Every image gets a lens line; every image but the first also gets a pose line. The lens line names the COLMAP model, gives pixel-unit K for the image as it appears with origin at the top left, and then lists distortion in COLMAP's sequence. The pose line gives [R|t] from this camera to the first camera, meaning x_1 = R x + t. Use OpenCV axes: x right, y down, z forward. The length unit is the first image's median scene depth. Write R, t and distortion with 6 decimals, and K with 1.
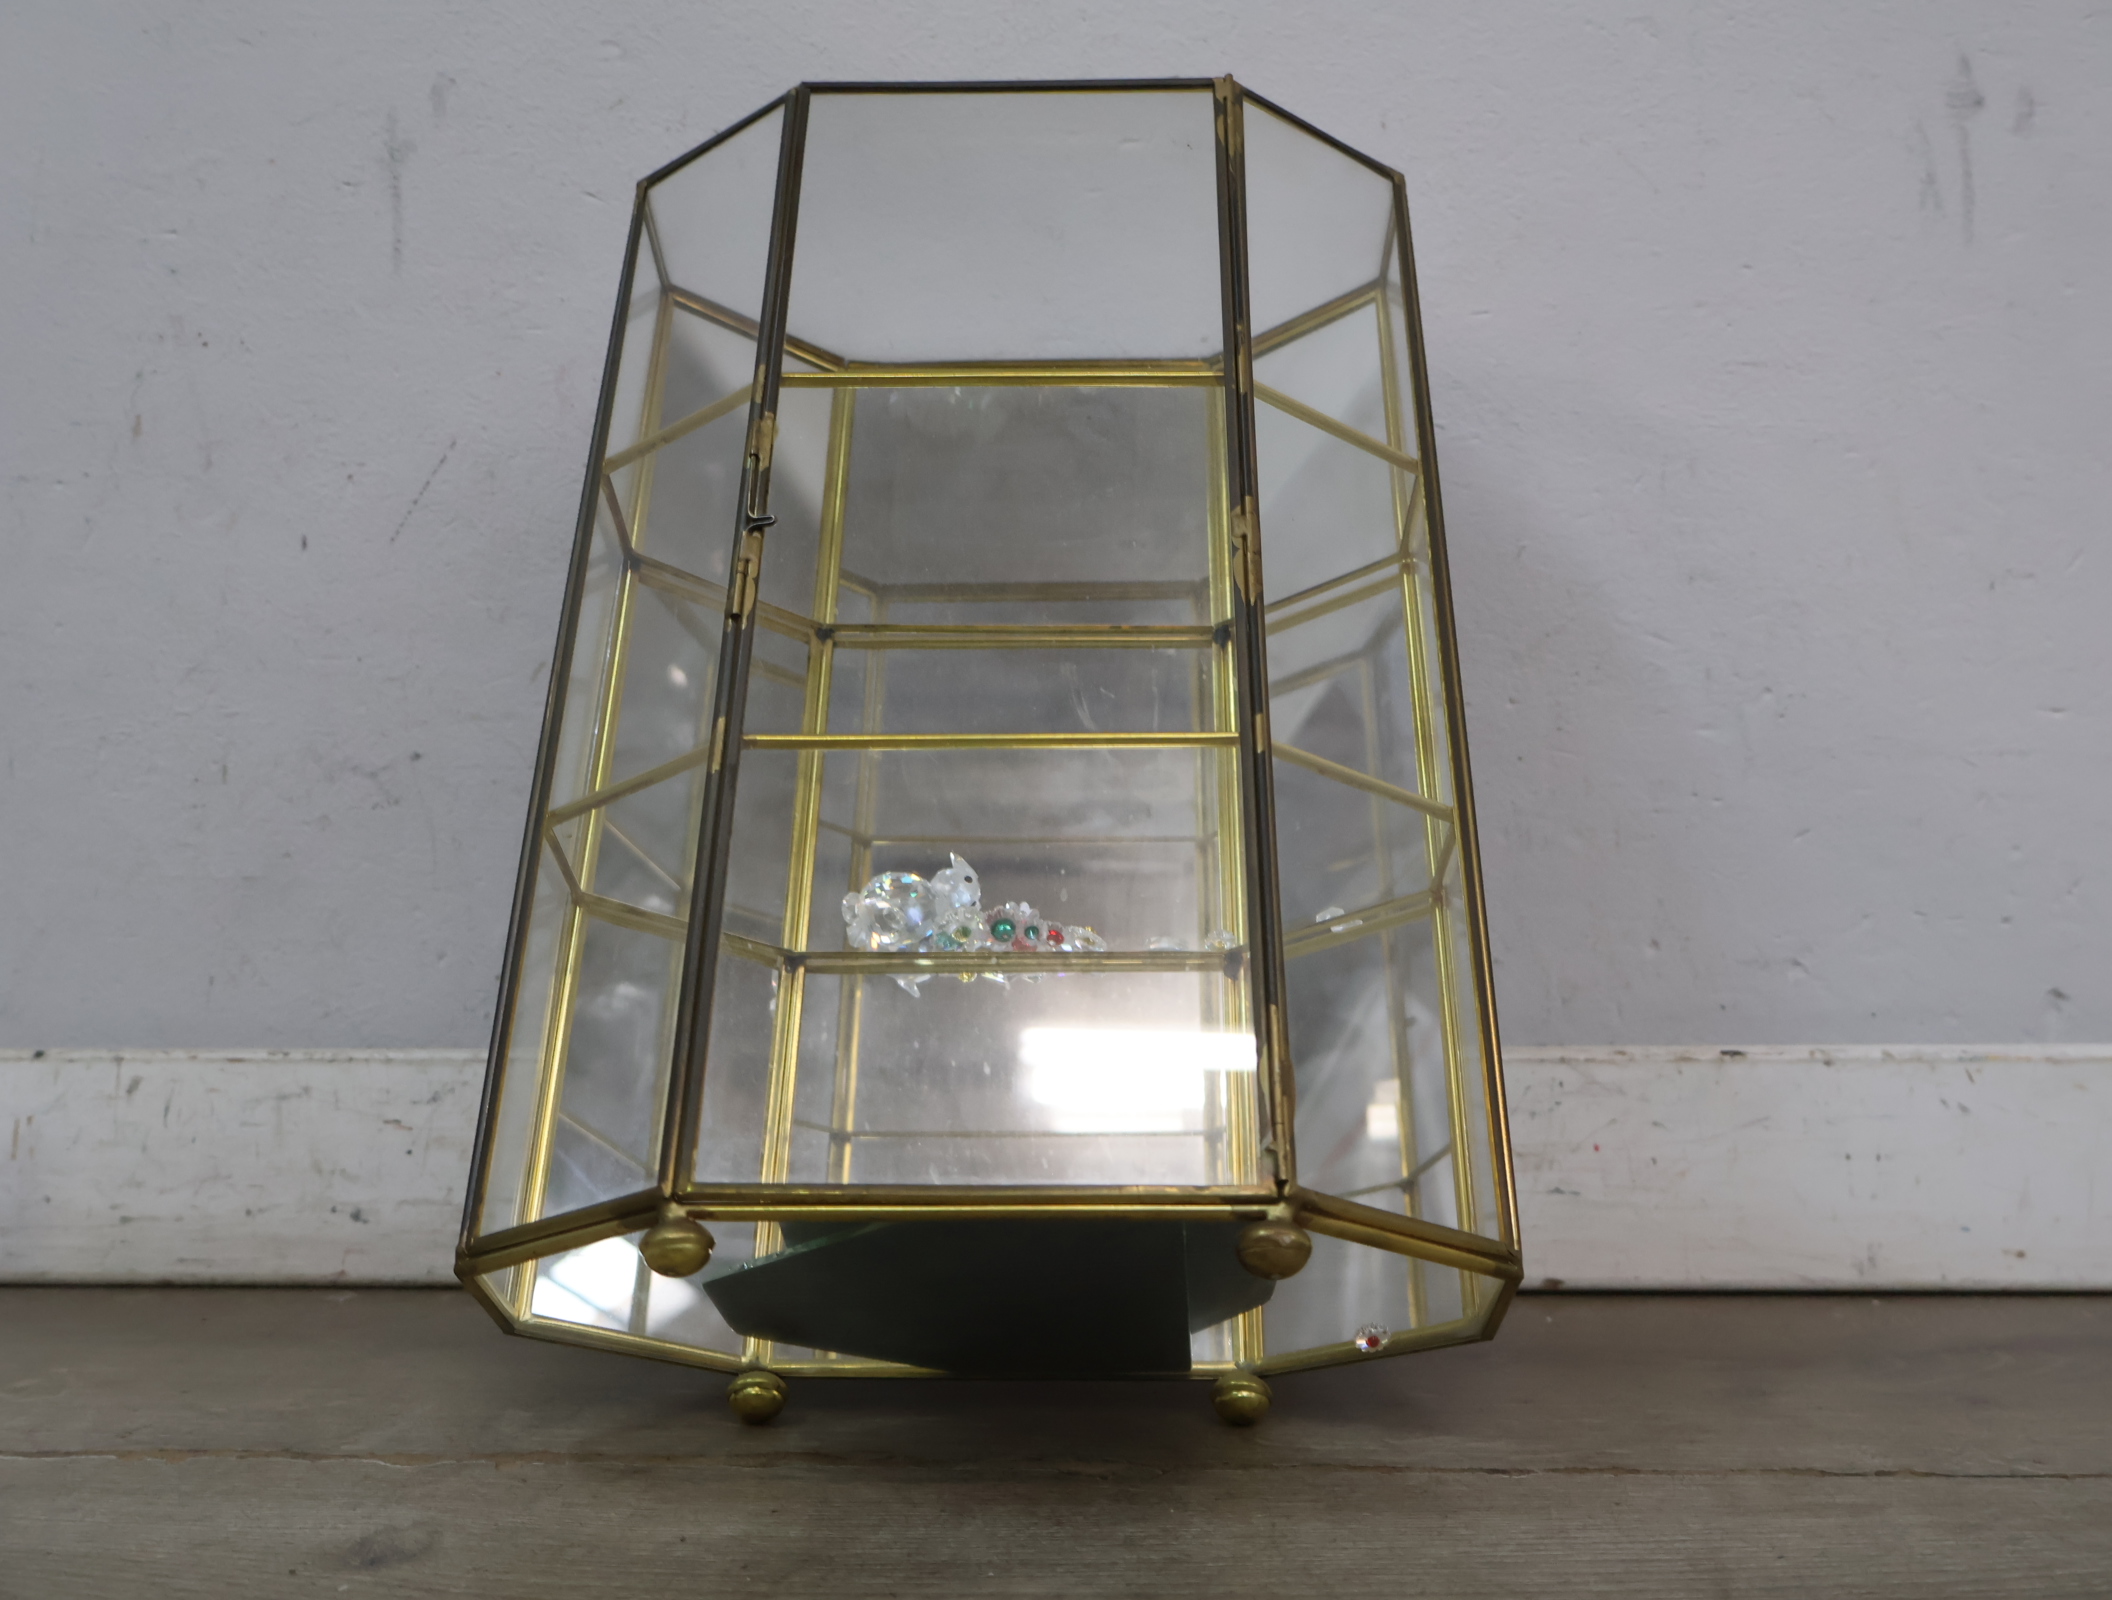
lens RADIAL K [[2124.2, 0, 1051.8], [0, 2124.2, 806.9], [0, 0, 1]] dist [0.019768, 0.003932]
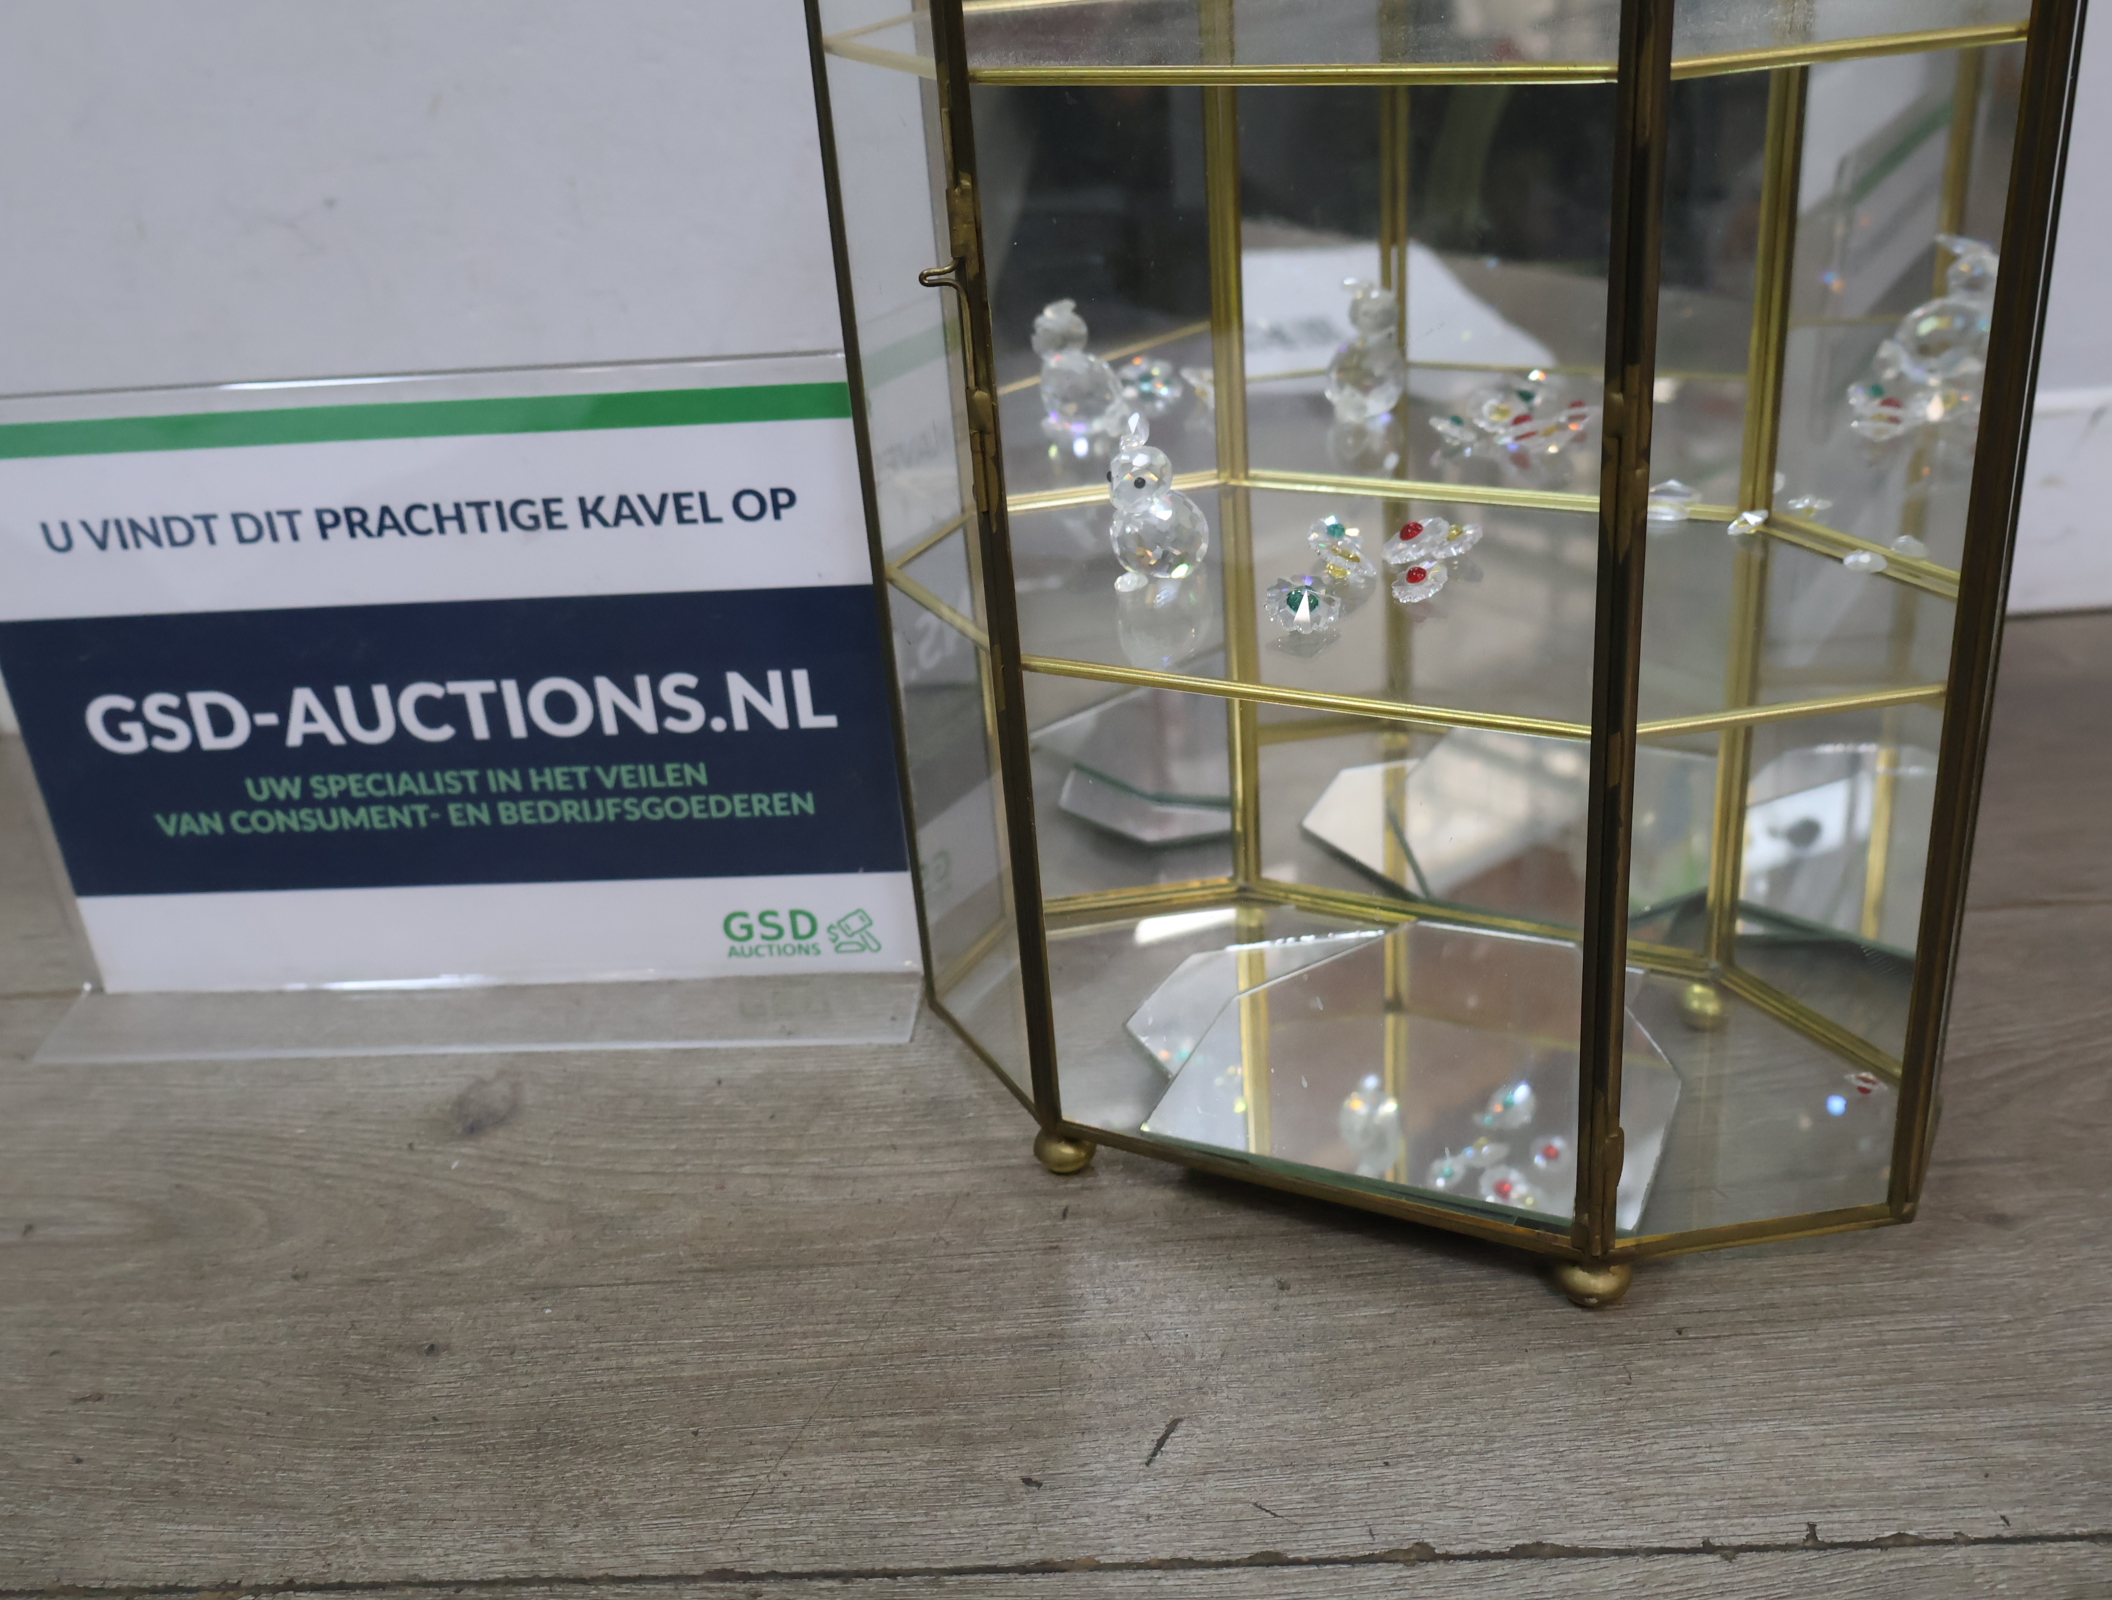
lens RADIAL K [[2088.3, 0, 1051.0], [0, 2088.3, 802.3], [0, 0, 1]] dist [0.002915, 0.014581]
pose [[0.997436, -0.070837, -0.010173, 0.026100], [0.067343, 0.880980, 0.468336, -0.222462], [-0.024213, -0.467820, 0.883492, 0.006677]]
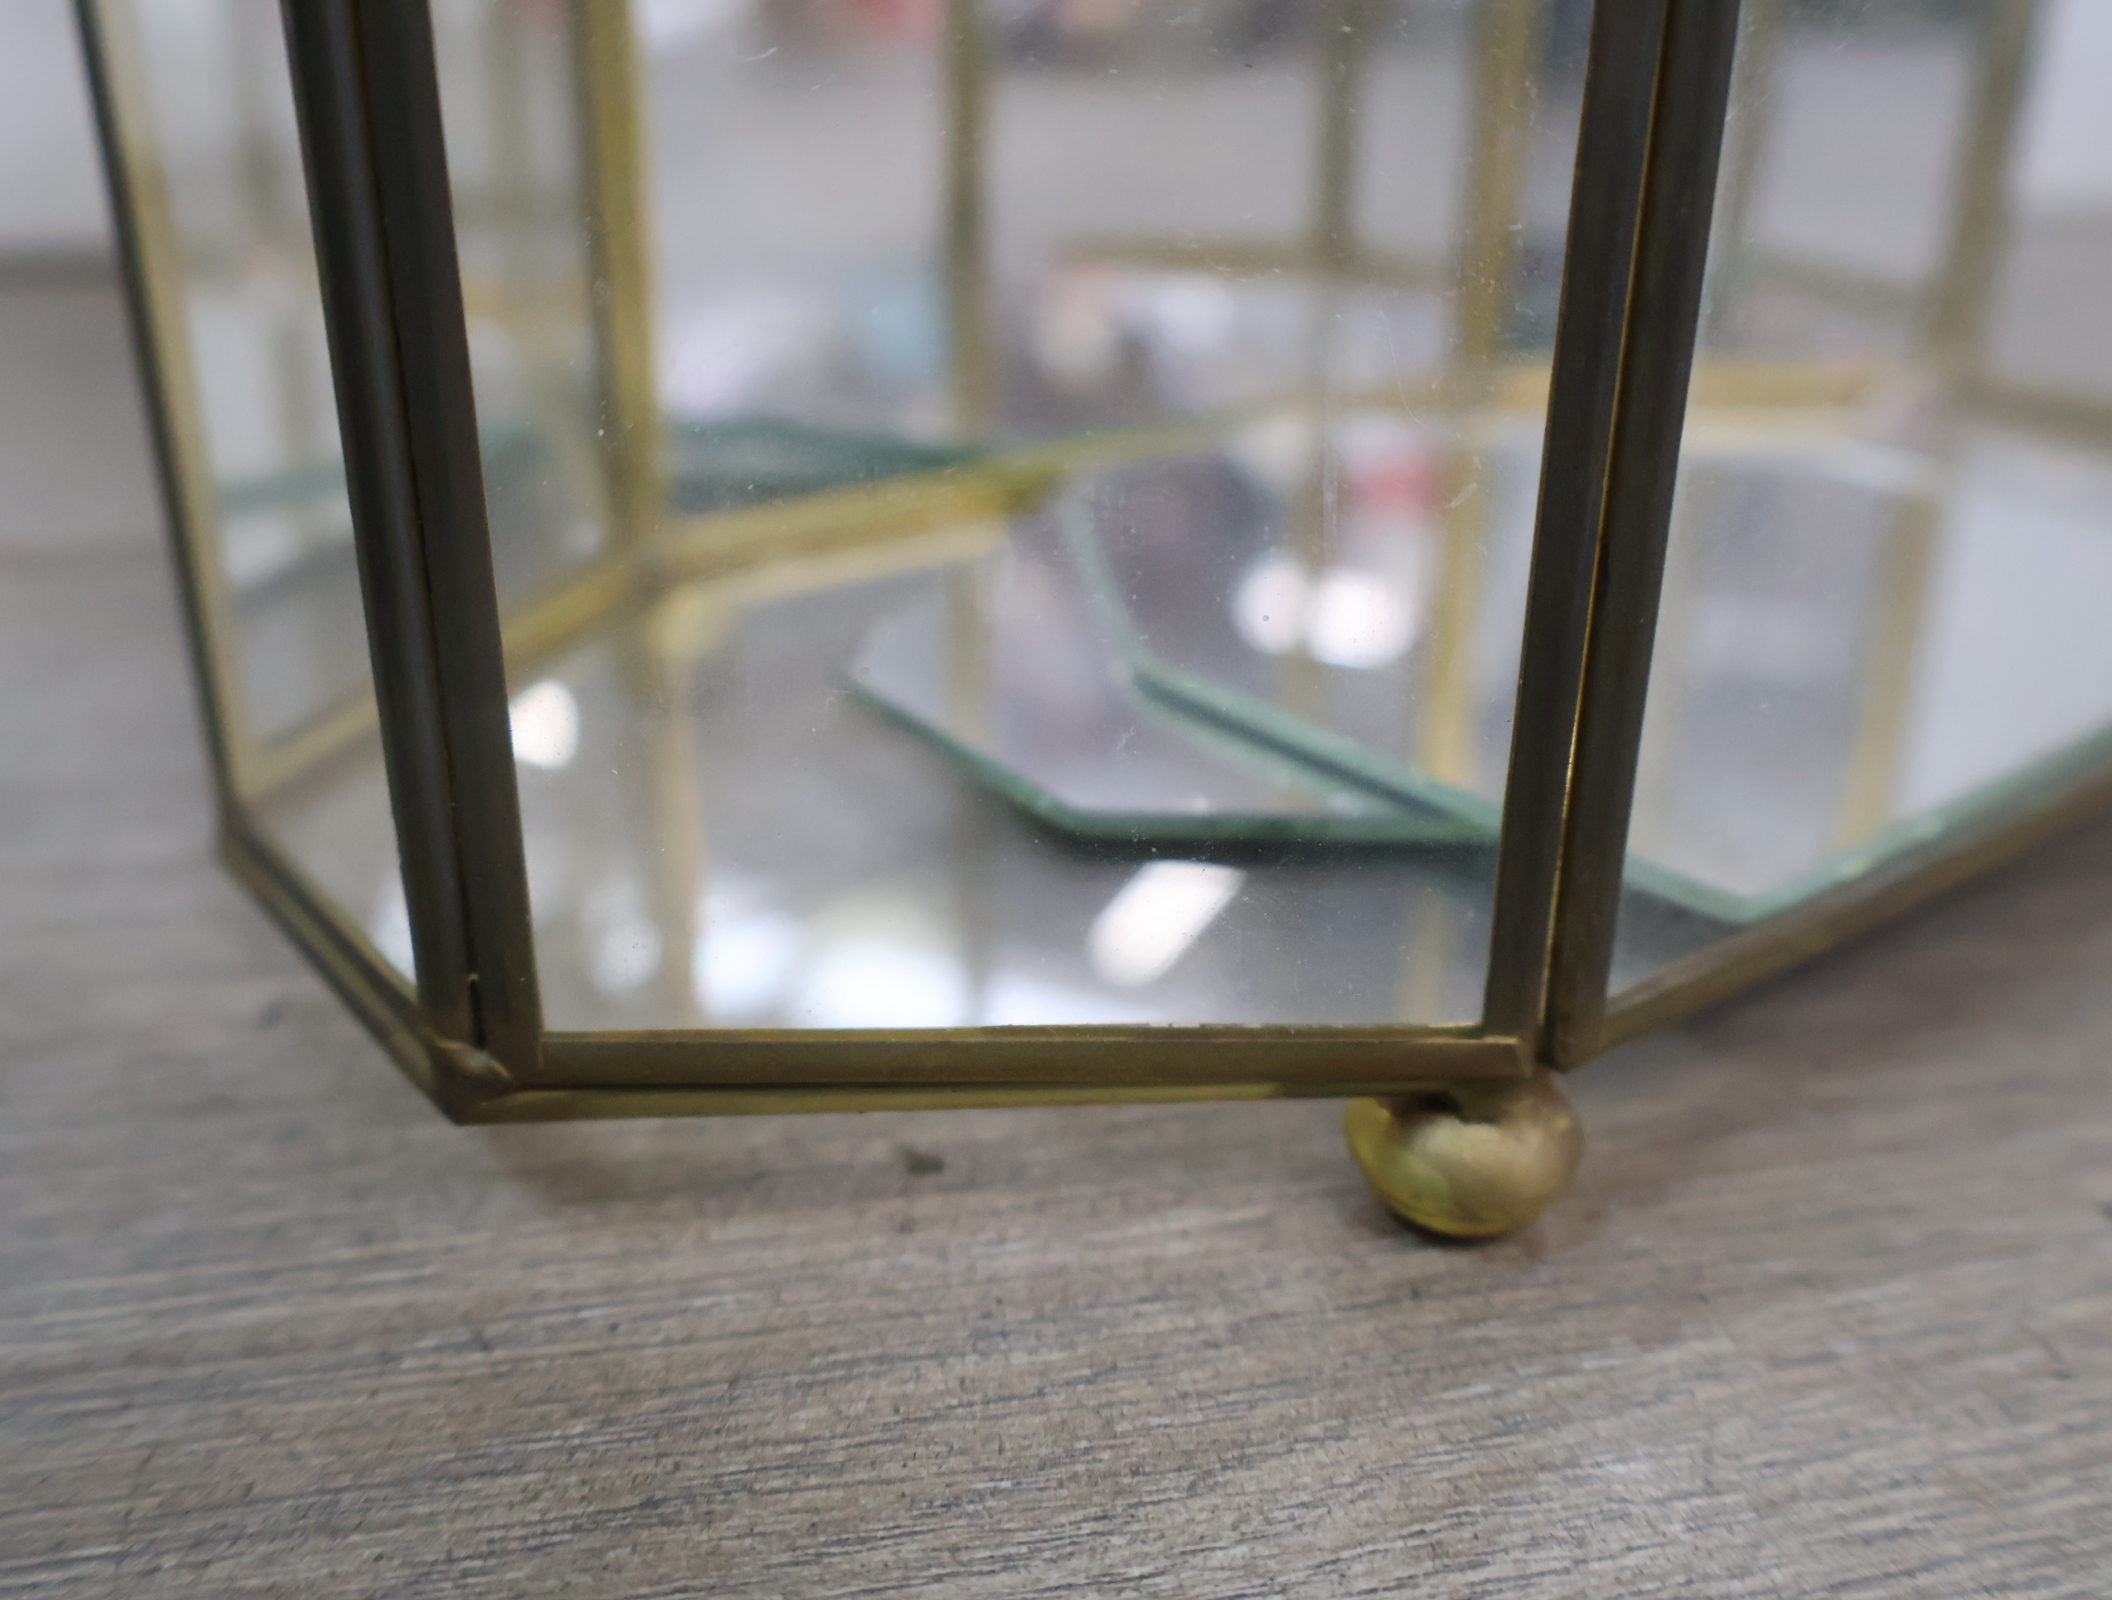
lens RADIAL K [[2088.3, 0, 1051.0], [0, 2088.3, 802.3], [0, 0, 1]] dist [0.002915, 0.014581]
pose [[0.974278, -0.078706, 0.211157, 0.051524], [-0.022440, 0.898483, 0.438435, 0.090375], [-0.224229, -0.431896, 0.873606, 0.333364]]
